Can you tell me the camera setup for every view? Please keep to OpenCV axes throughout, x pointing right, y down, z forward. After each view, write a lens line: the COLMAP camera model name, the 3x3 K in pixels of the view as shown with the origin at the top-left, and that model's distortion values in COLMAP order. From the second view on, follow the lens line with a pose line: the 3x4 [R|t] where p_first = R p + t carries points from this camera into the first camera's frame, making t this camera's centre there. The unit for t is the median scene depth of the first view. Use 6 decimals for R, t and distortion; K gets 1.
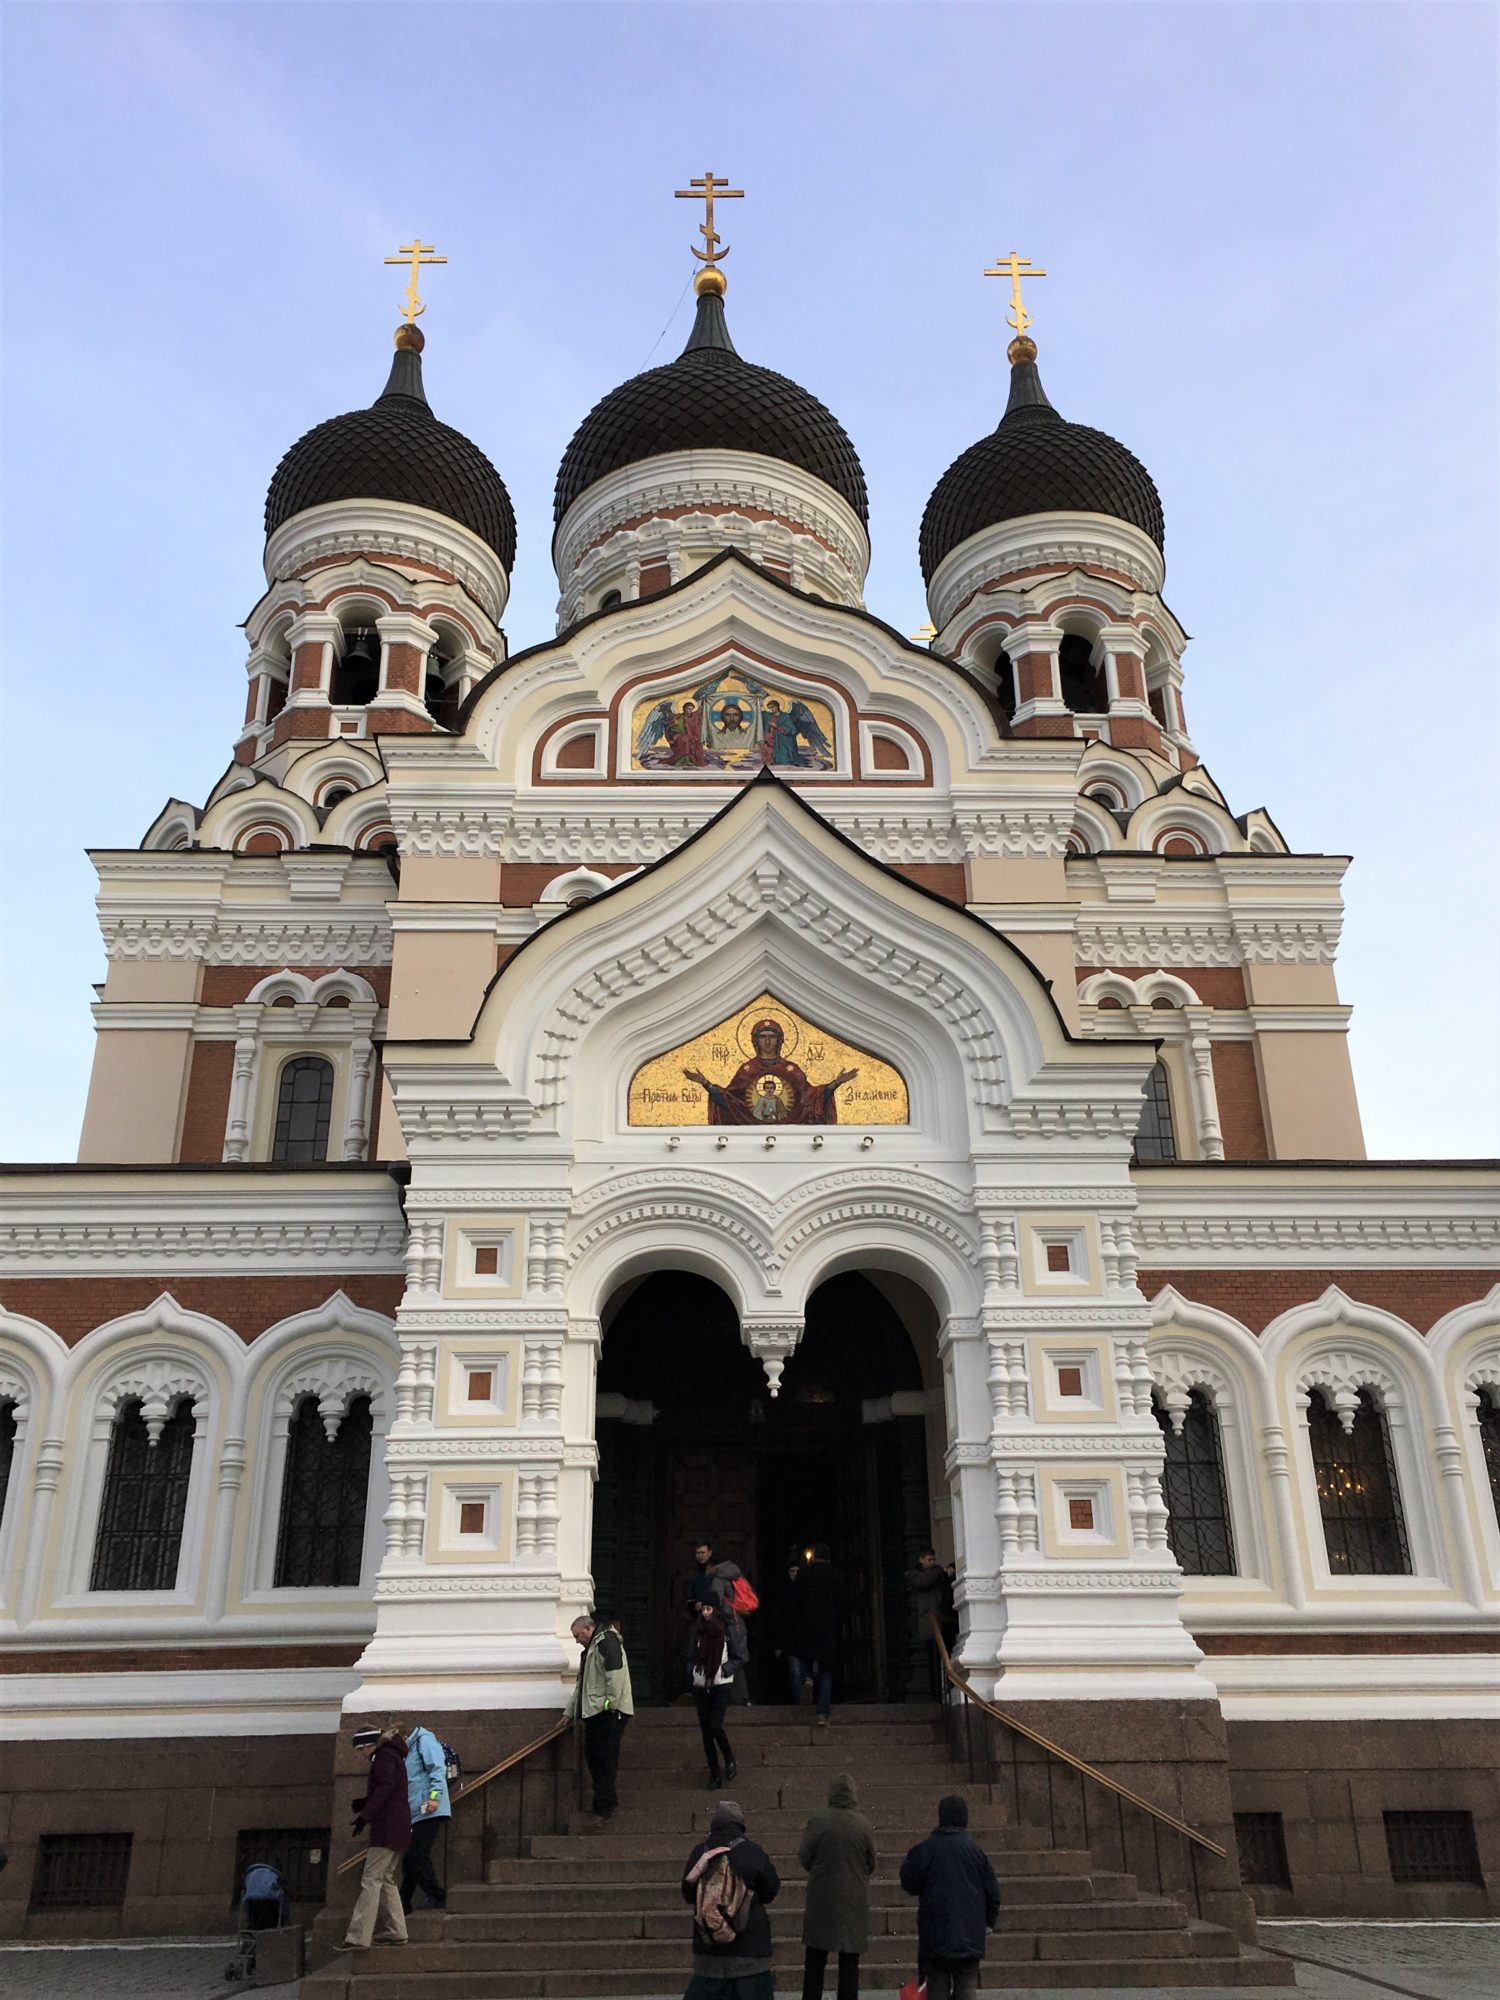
lens RADIAL K [[1687.1, 0, 770.2], [0, 1687.1, 1001.0], [0, 0, 1]] dist [0.055098, -0.010899]
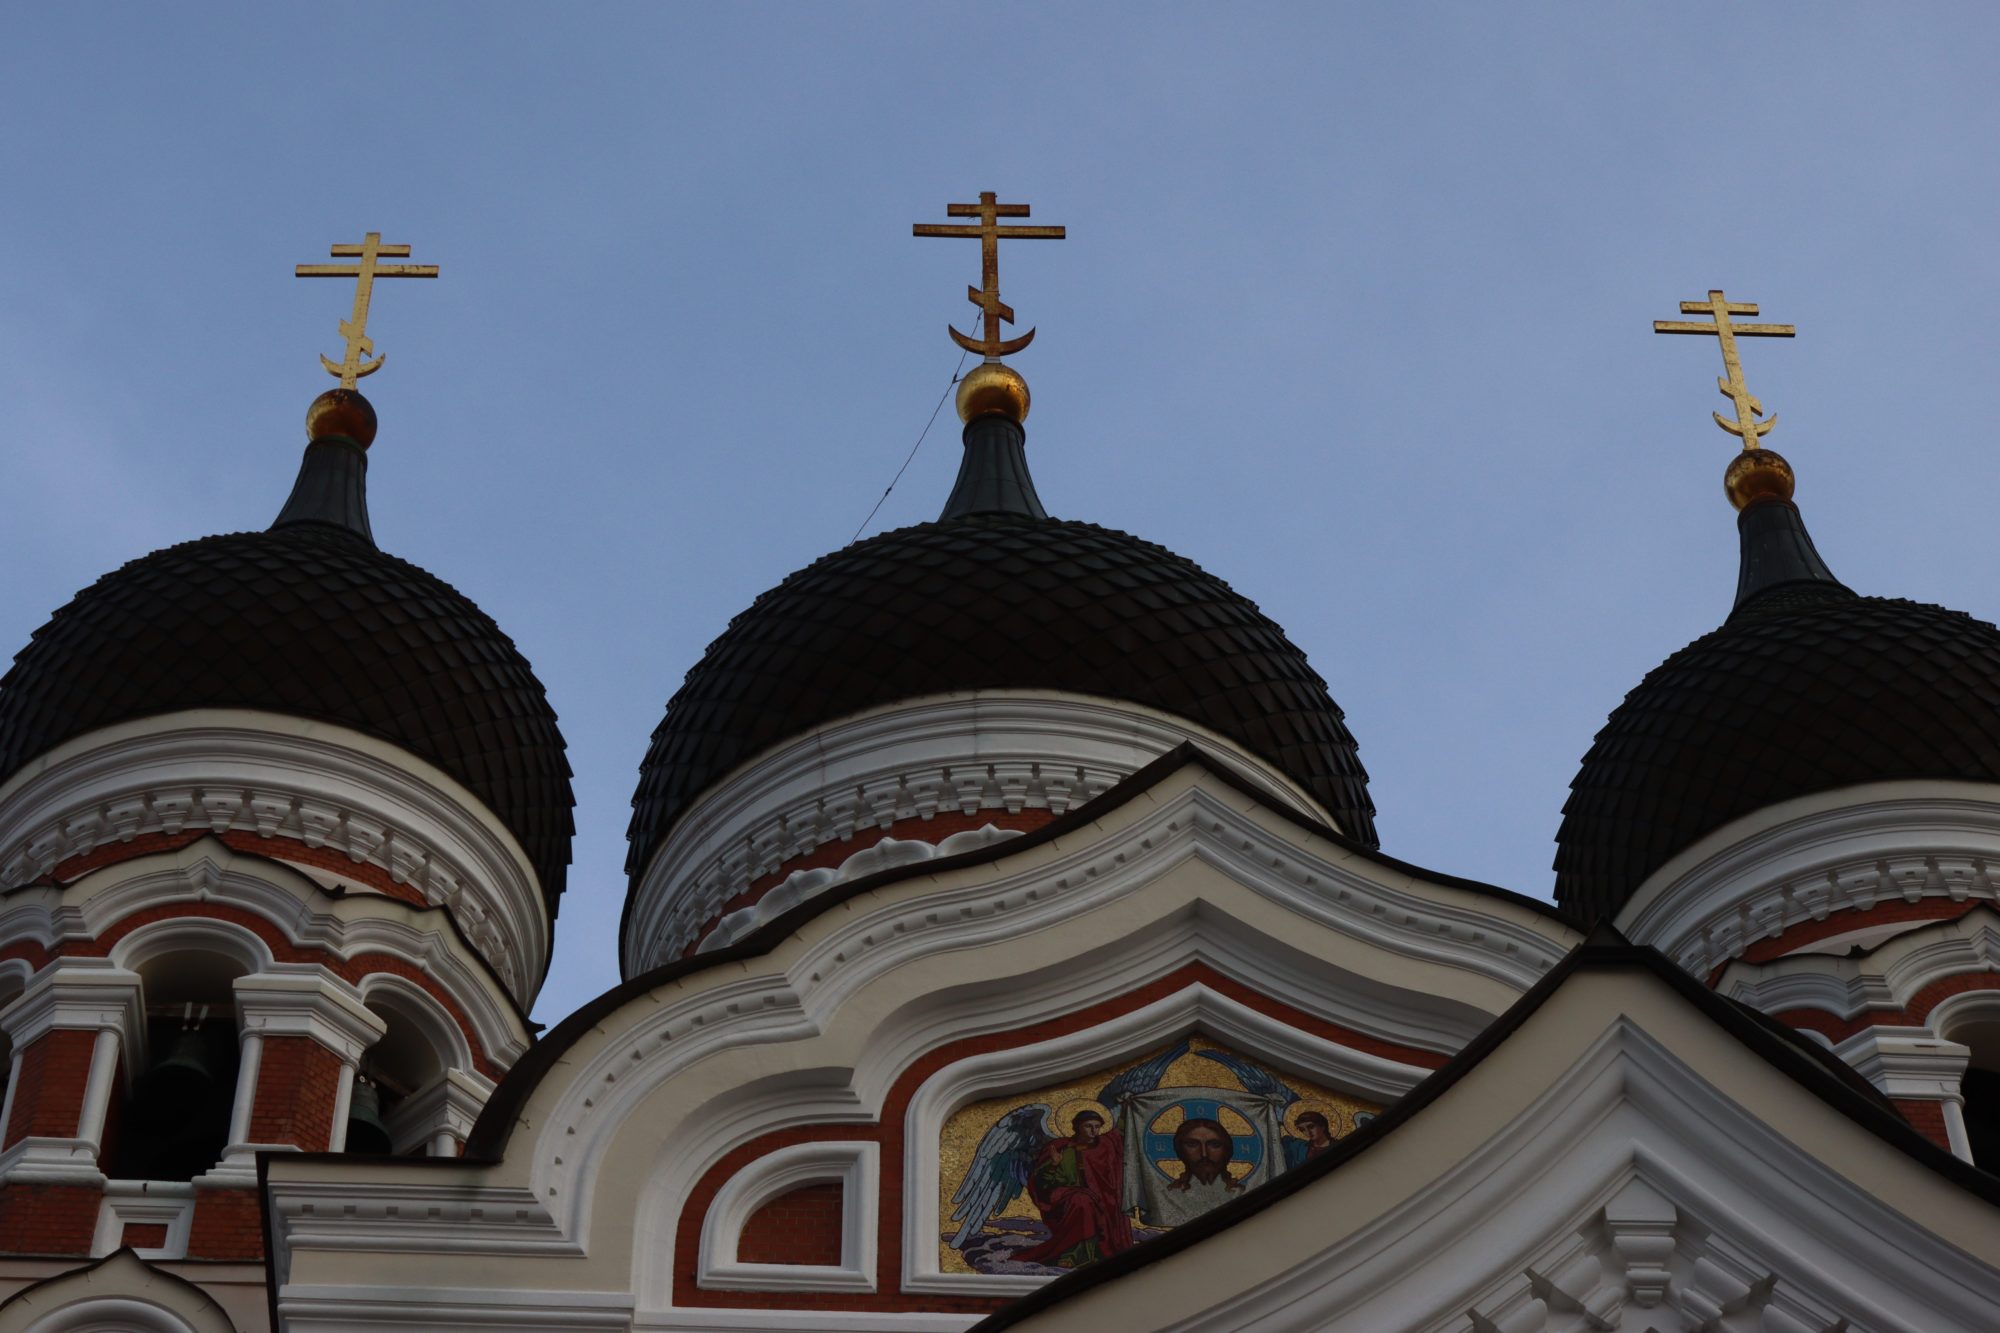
lens RADIAL K [[3973.5, 0, 988.6], [0, 3973.5, 660.1], [0, 0, 1]] dist [0.016329, 0.000000]
pose [[0.999878, 0.015514, -0.002022, -0.055581], [-0.015140, 0.926890, -0.375027, 0.049446], [-0.003944, 0.375011, 0.927012, 0.113766]]
